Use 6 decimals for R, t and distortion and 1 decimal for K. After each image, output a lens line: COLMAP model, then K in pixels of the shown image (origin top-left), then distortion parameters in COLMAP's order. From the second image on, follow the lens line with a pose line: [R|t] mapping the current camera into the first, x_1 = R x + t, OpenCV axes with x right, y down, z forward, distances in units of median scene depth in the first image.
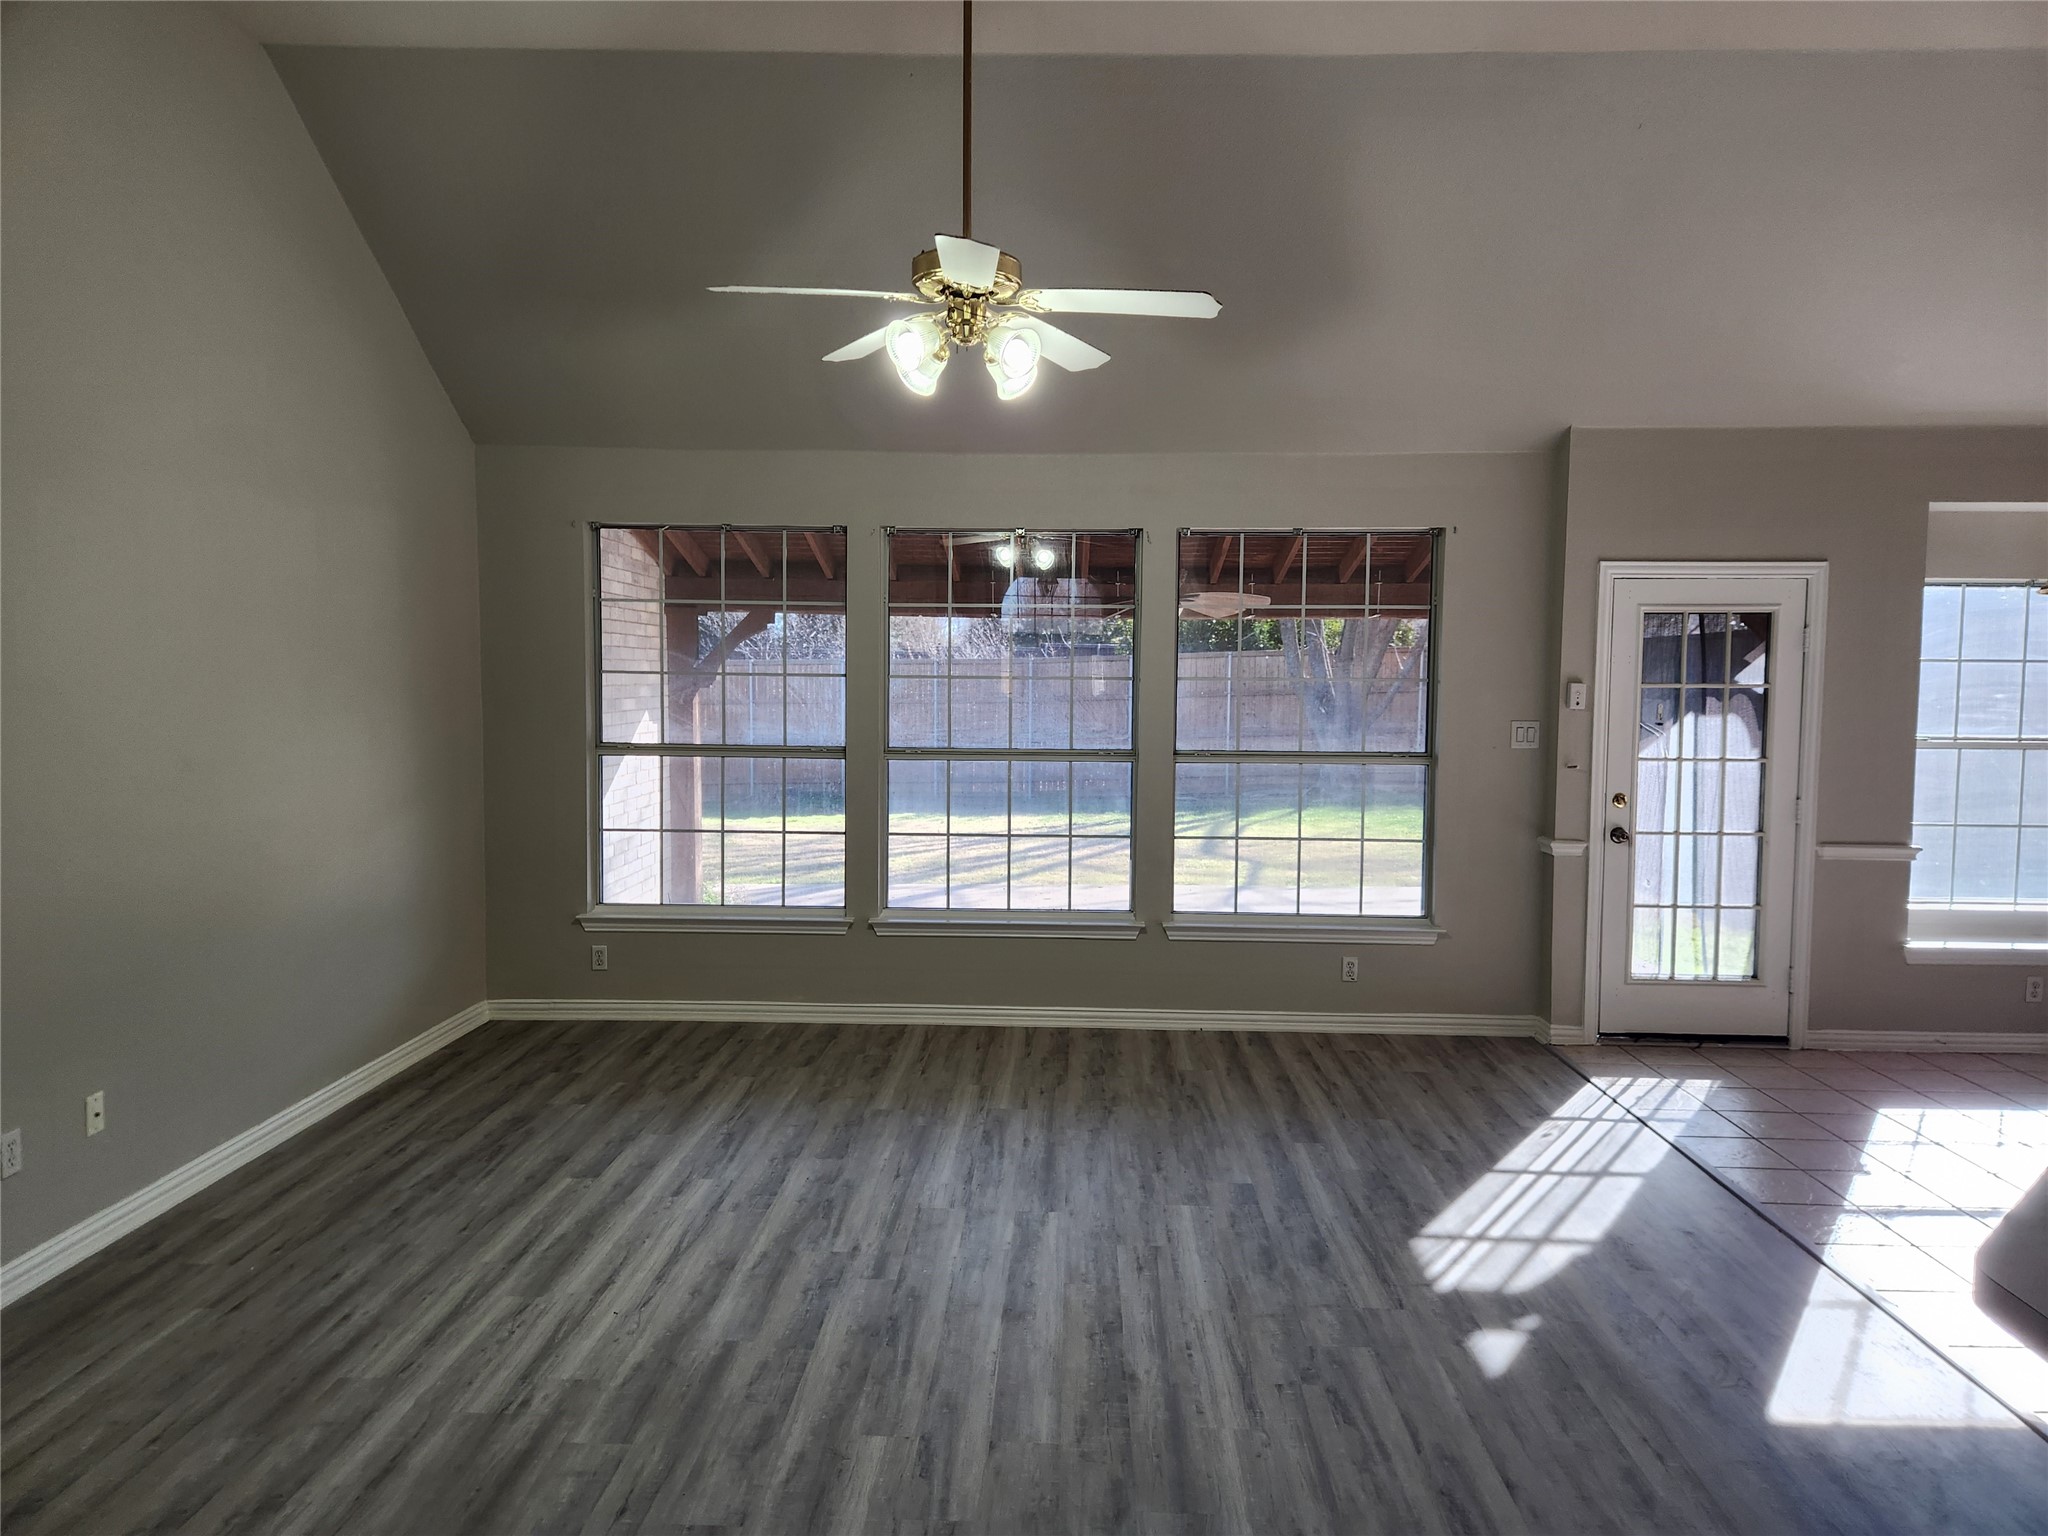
lens RADIAL K [[1368.0, 0, 1024.0], [0, 1368.0, 768.0], [0, 0, 1]] dist [0.094506, -0.093145]
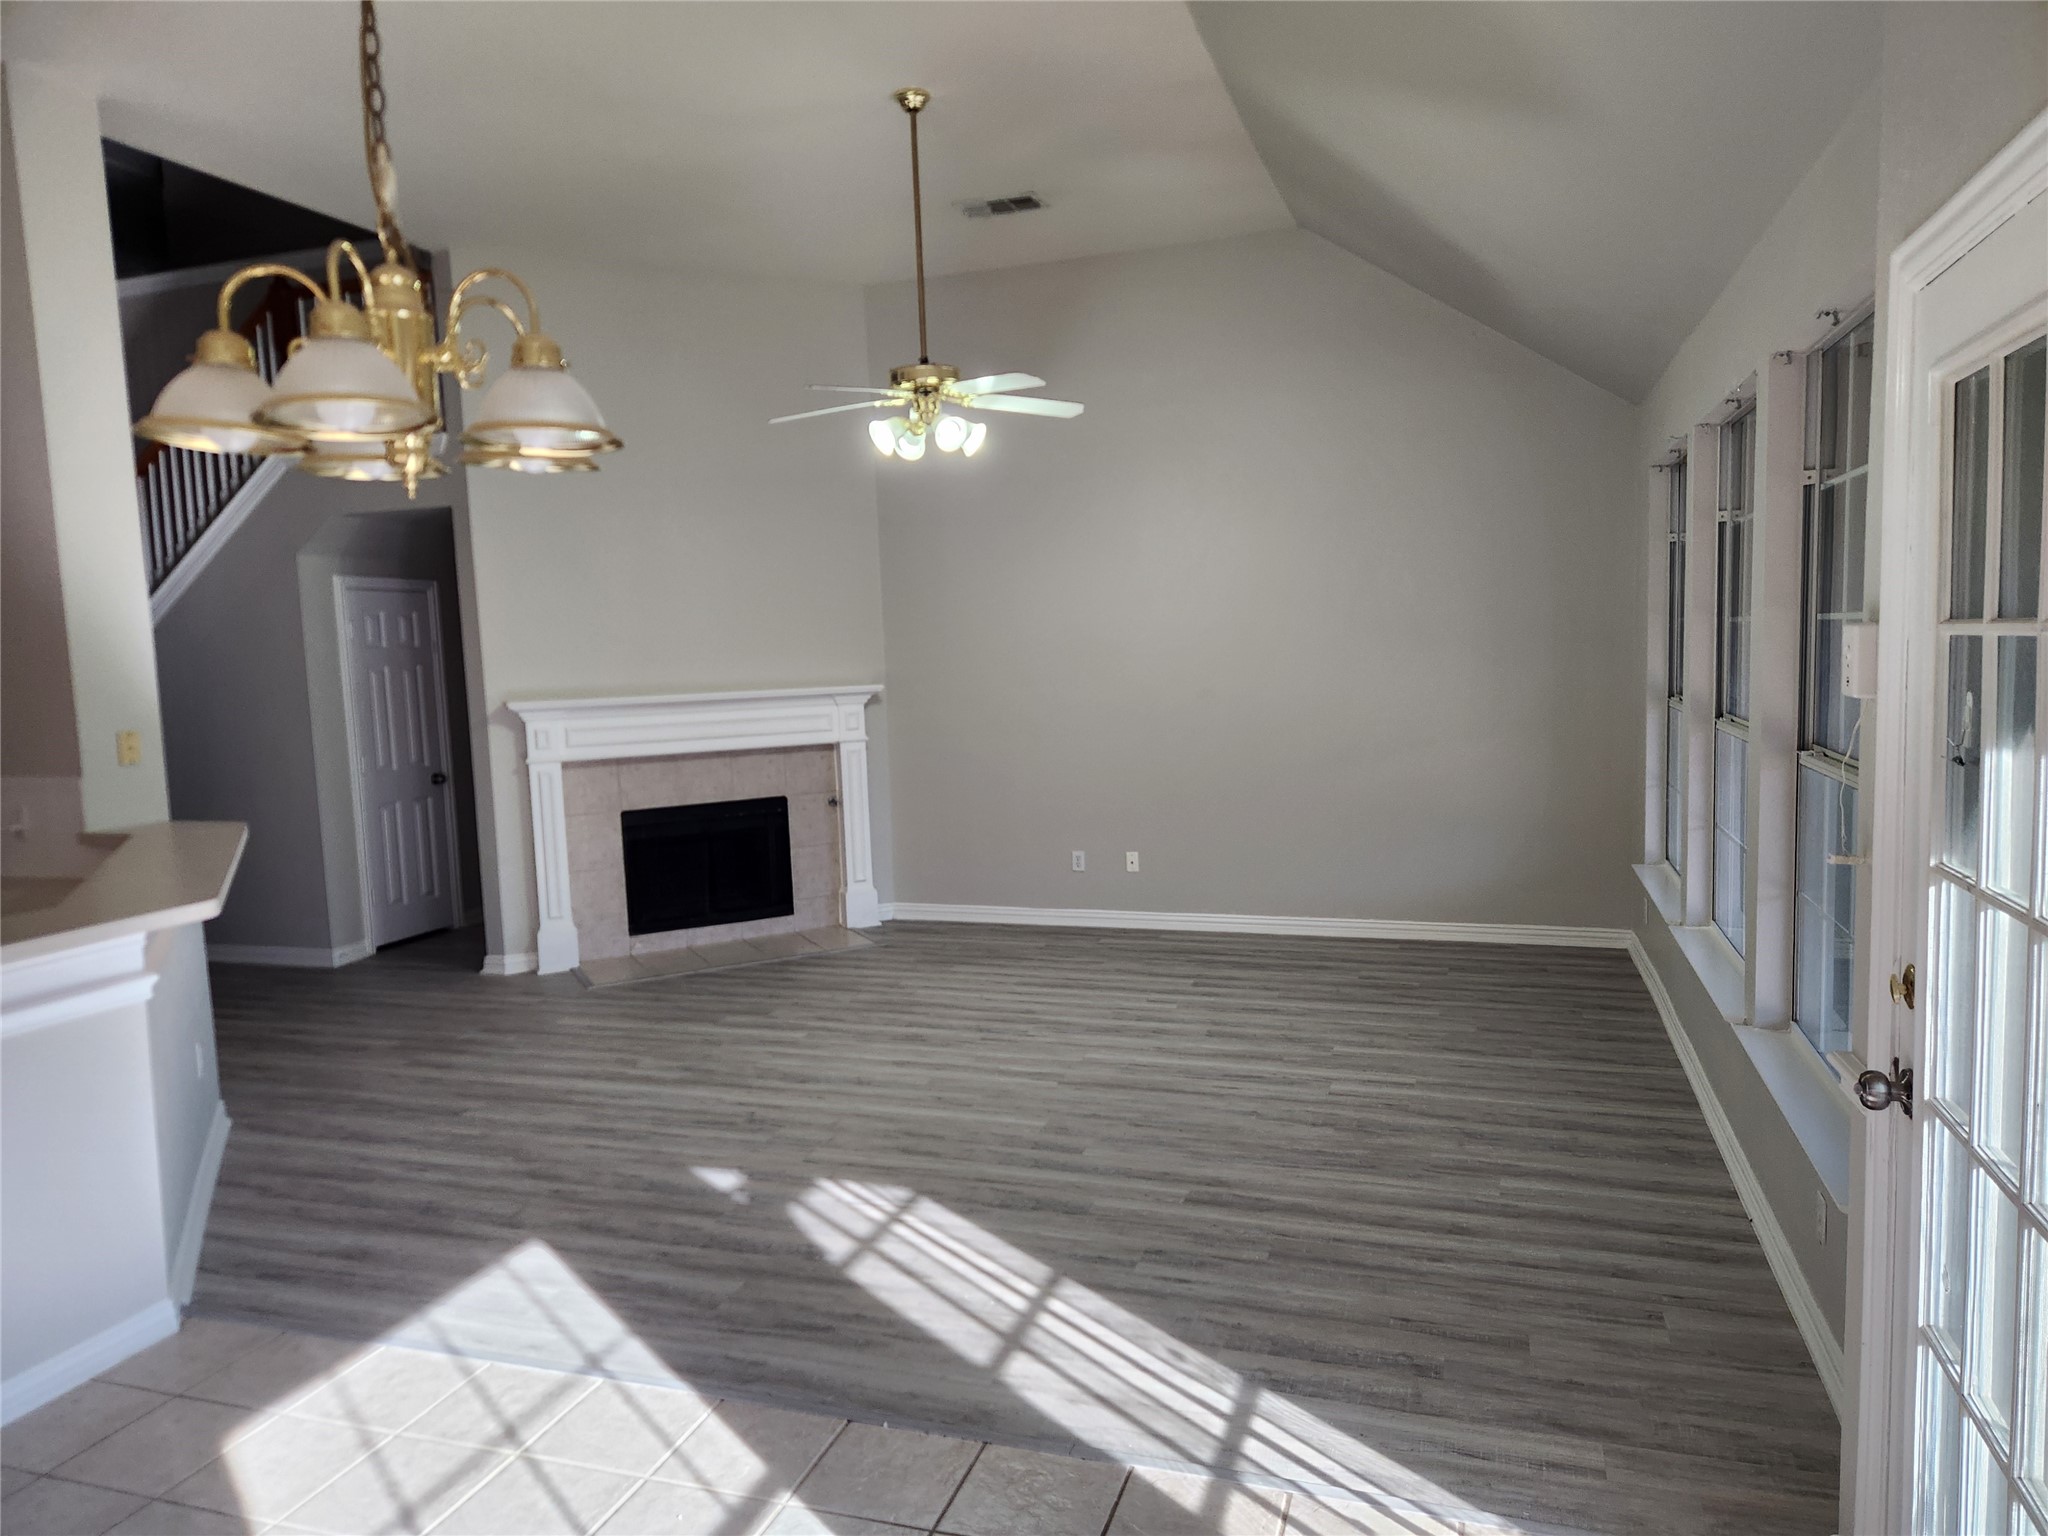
lens RADIAL K [[1368.0, 0, 1024.0], [0, 1368.0, 768.0], [0, 0, 1]] dist [0.094506, -0.093145]
pose [[-0.293970, 0.086693, -0.951875, 1.008161], [-0.034095, 0.994293, 0.101086, -0.067082], [0.955206, 0.062171, -0.289337, 1.132884]]
